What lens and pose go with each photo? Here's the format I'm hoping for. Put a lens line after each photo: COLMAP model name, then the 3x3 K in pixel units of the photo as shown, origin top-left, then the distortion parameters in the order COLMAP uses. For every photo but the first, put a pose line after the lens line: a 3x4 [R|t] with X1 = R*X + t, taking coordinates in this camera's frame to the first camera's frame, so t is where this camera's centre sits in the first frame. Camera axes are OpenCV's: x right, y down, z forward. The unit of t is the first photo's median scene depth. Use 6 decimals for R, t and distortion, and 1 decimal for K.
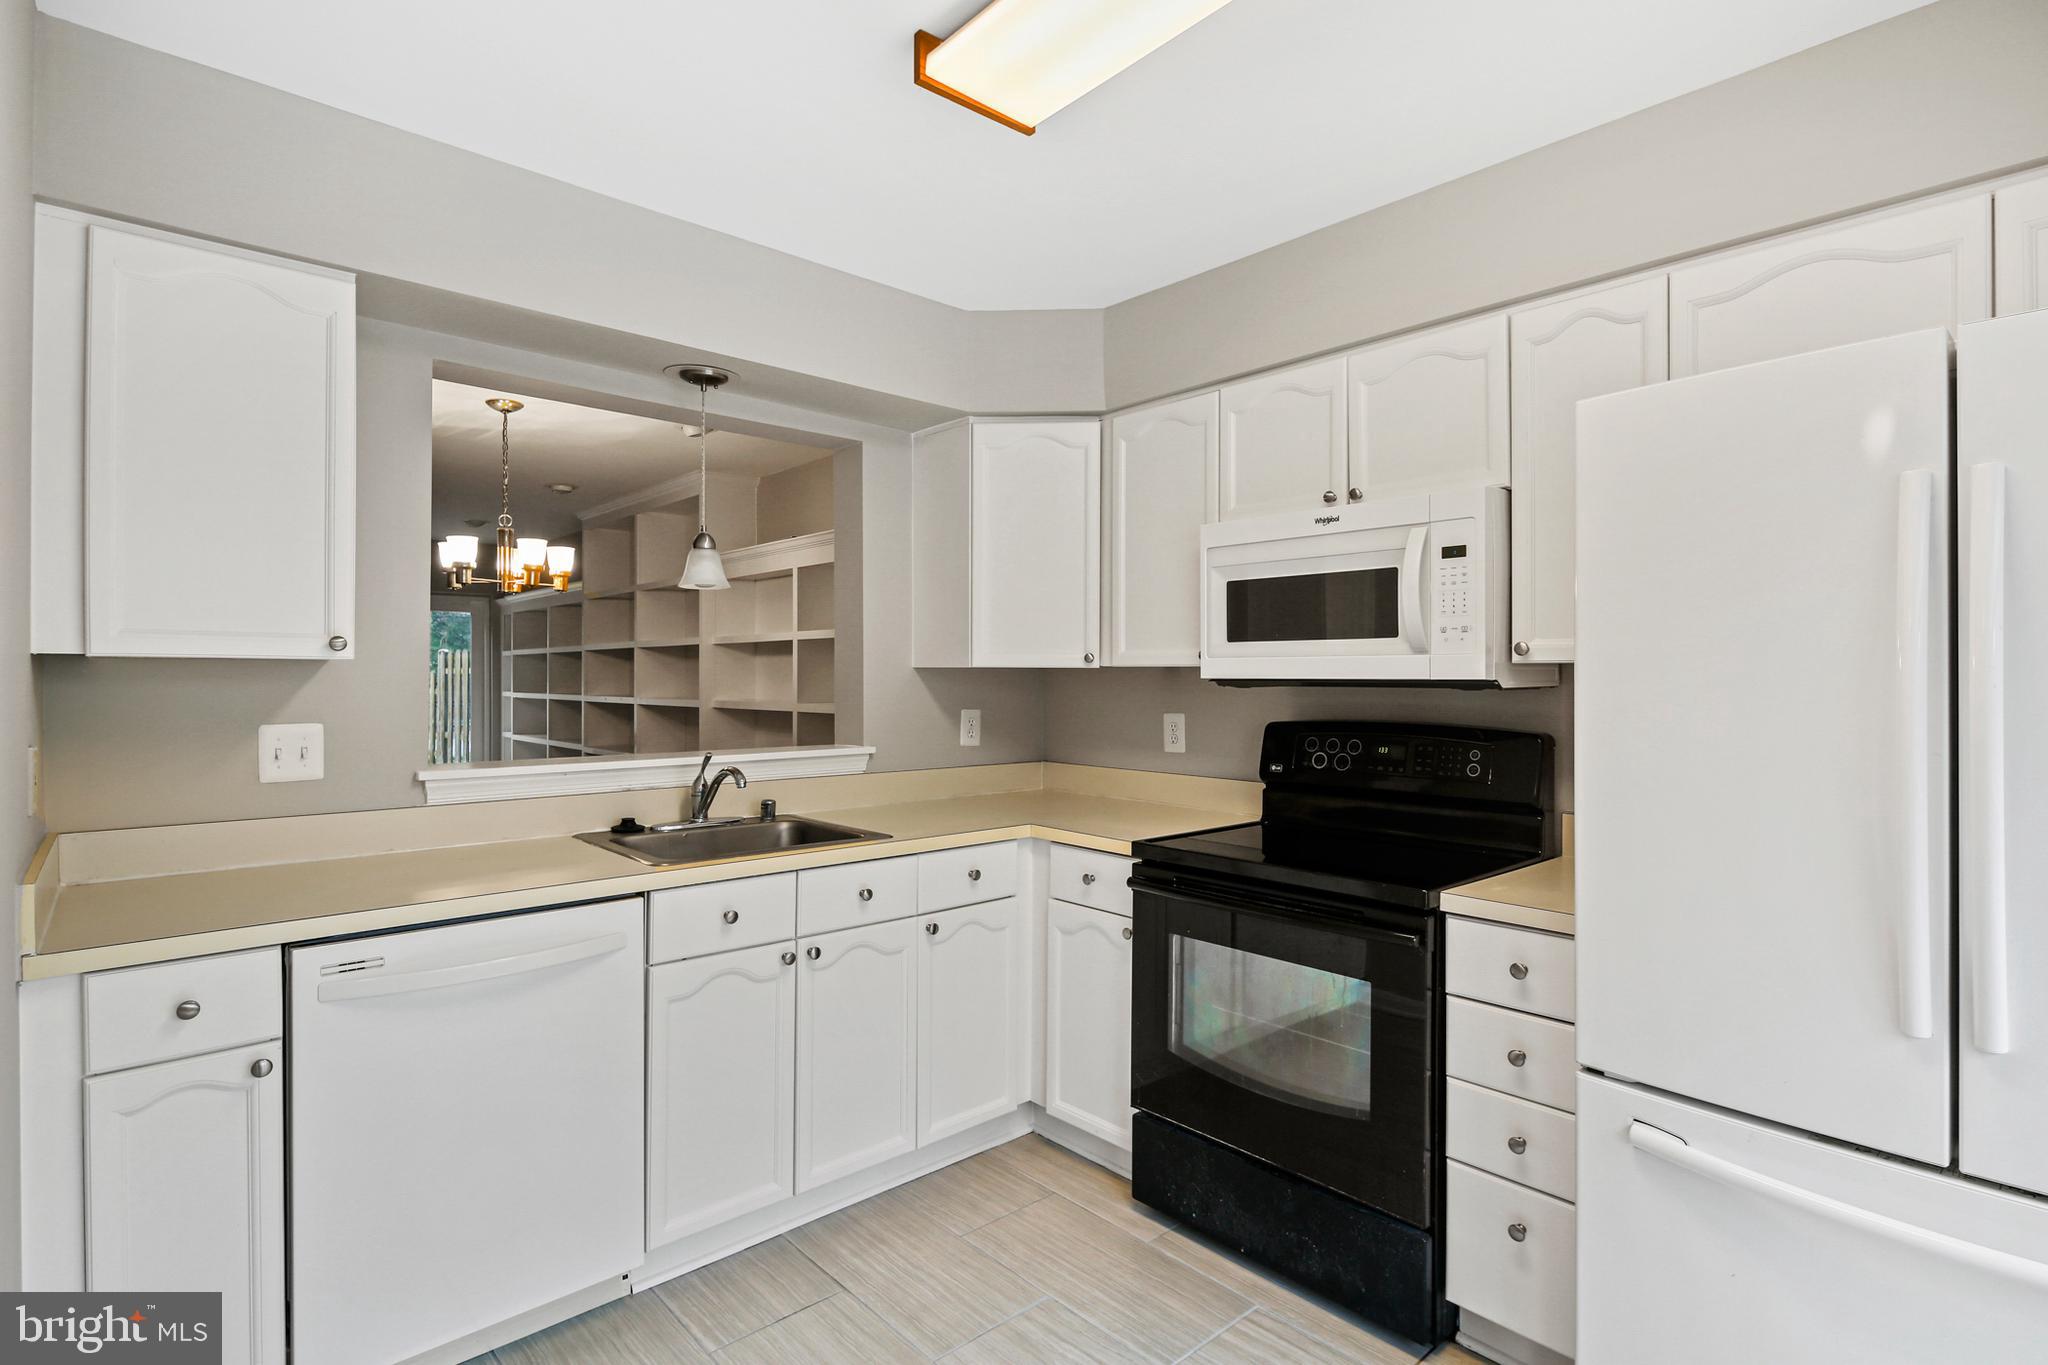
lens RADIAL K [[1012.4, 0, 1018.0], [0, 1012.4, 673.3], [0, 0, 1]] dist [0.009048, -0.005952]
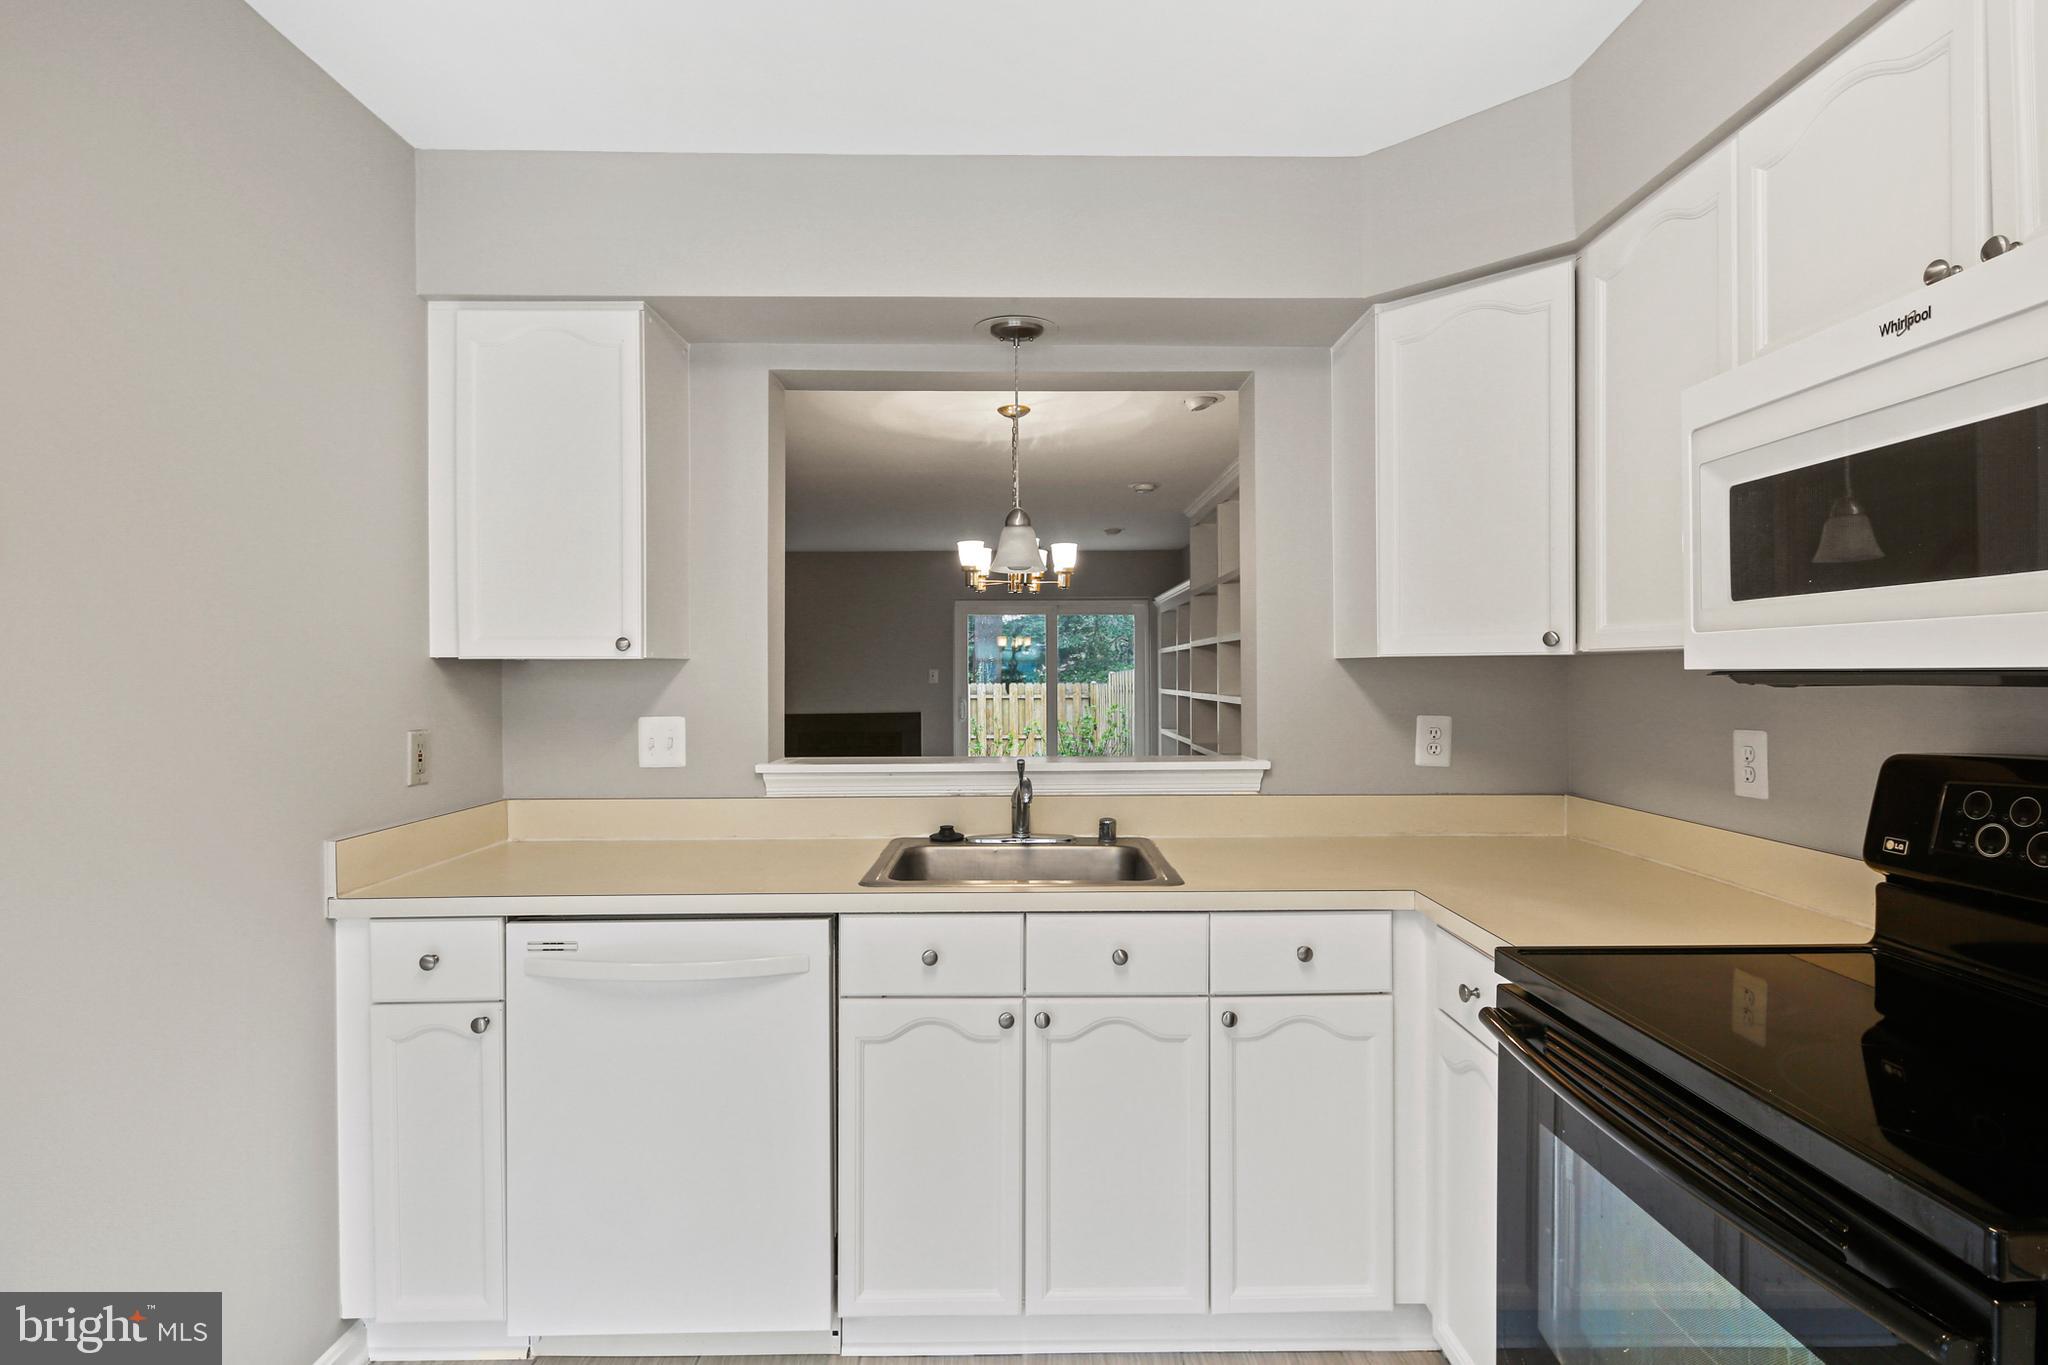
lens RADIAL K [[1012.4, 0, 1024.4], [0, 1012.4, 675.3], [0, 0, 1]] dist [0.009048, -0.005952]
pose [[0.751118, -0.004624, -0.660152, 0.277409], [0.008028, 0.999966, 0.002130, 0.004114], [0.660120, -0.006900, 0.751129, 0.351249]]
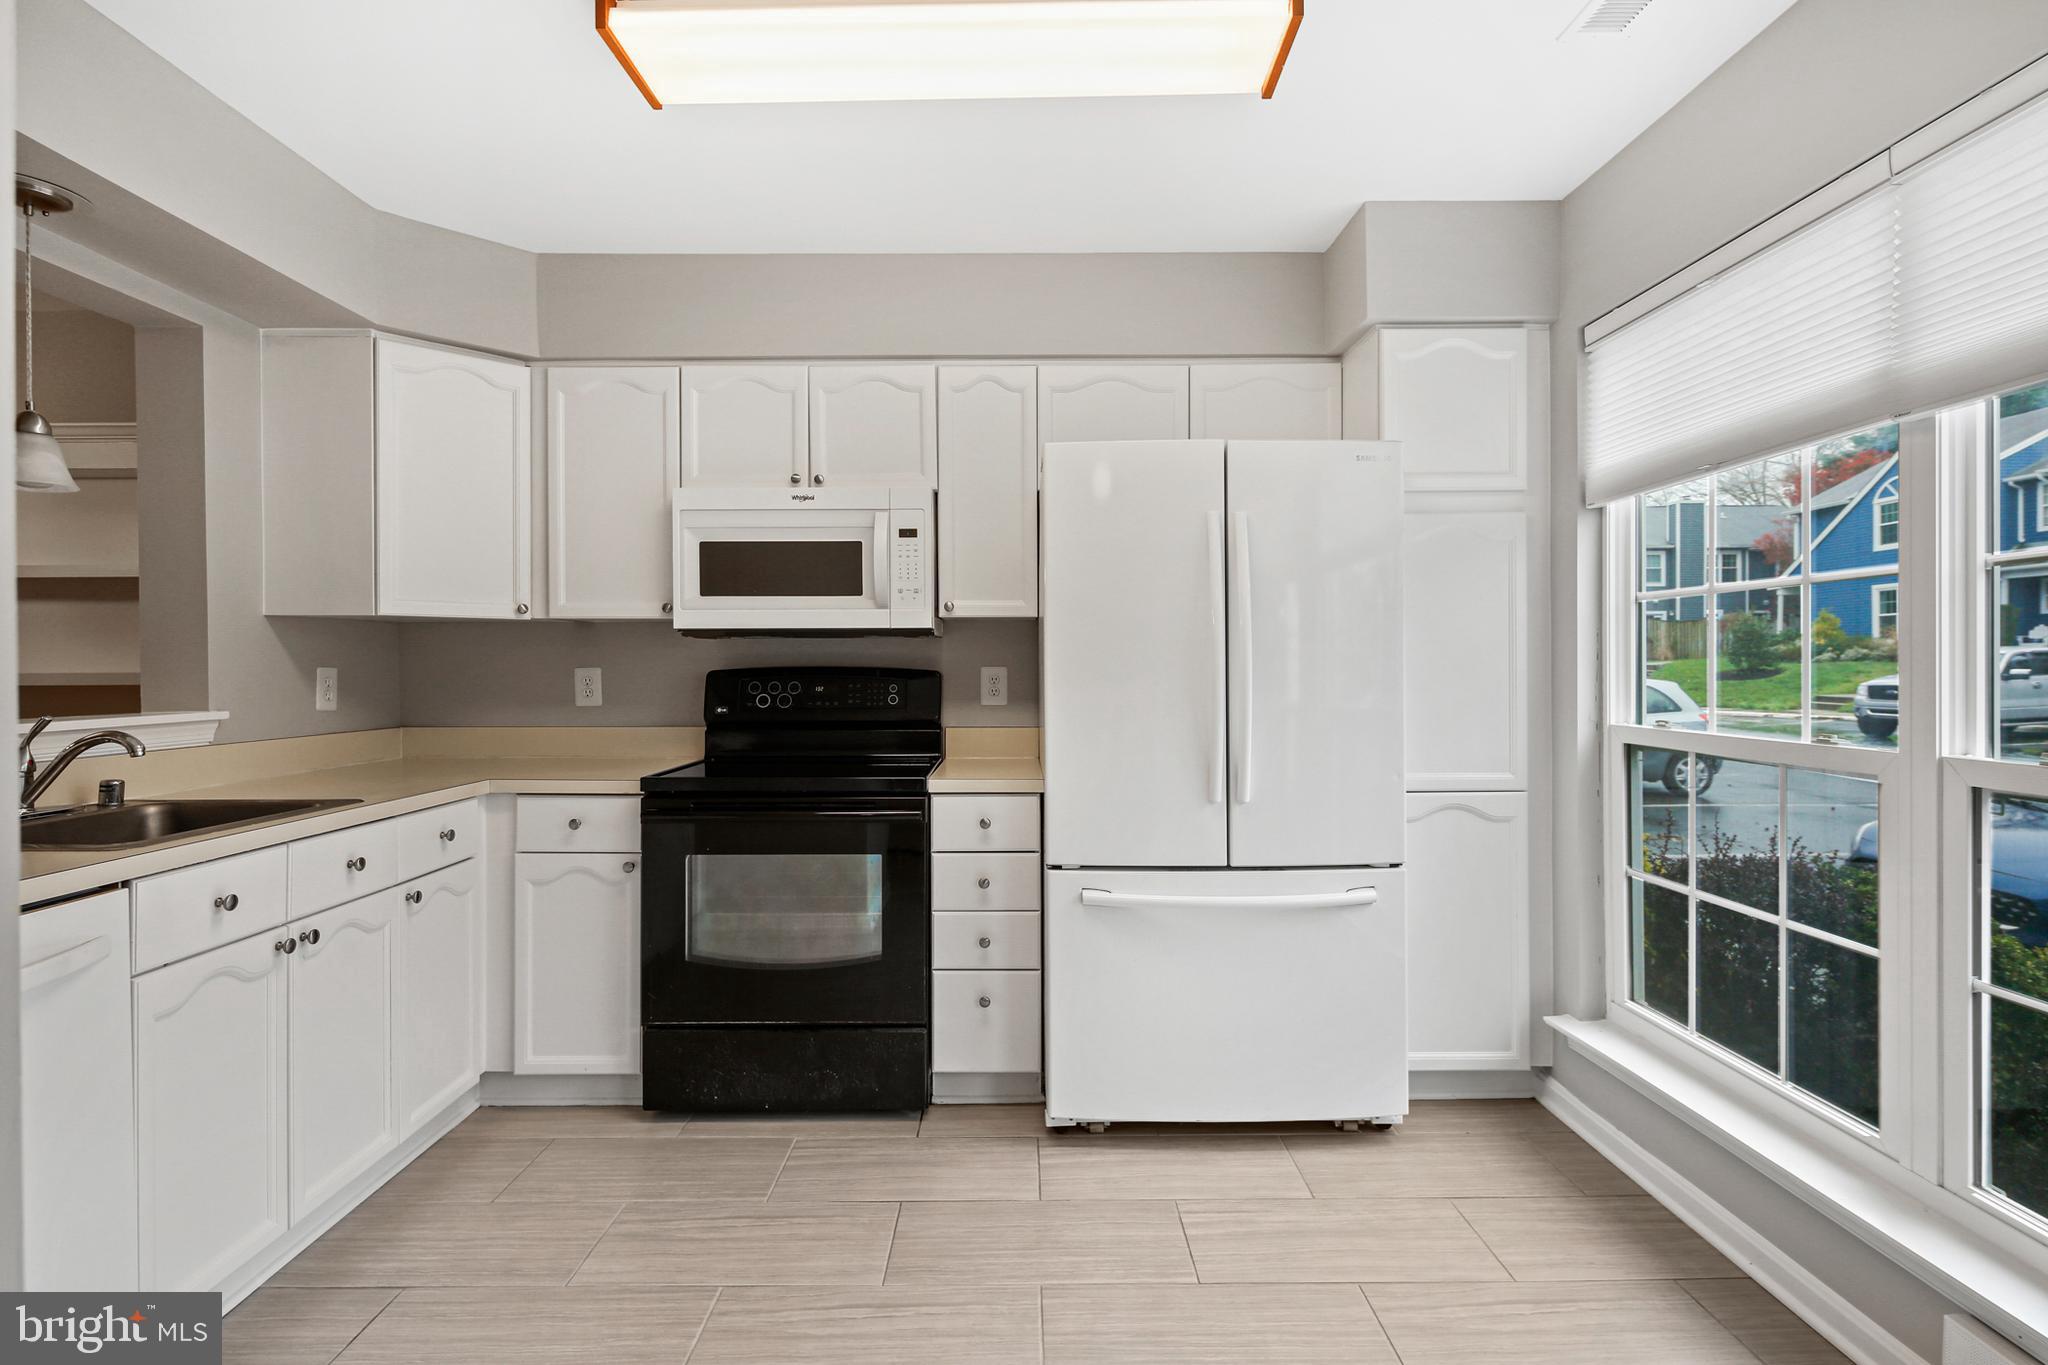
lens RADIAL K [[1012.4, 0, 1021.9], [0, 1012.4, 667.4], [0, 0, 1]] dist [0.009048, -0.005952]
pose [[0.665630, -0.006183, 0.746256, -0.388323], [0.002275, 0.999978, 0.006256, 0.041401], [-0.746279, -0.002466, 0.665629, -0.007606]]
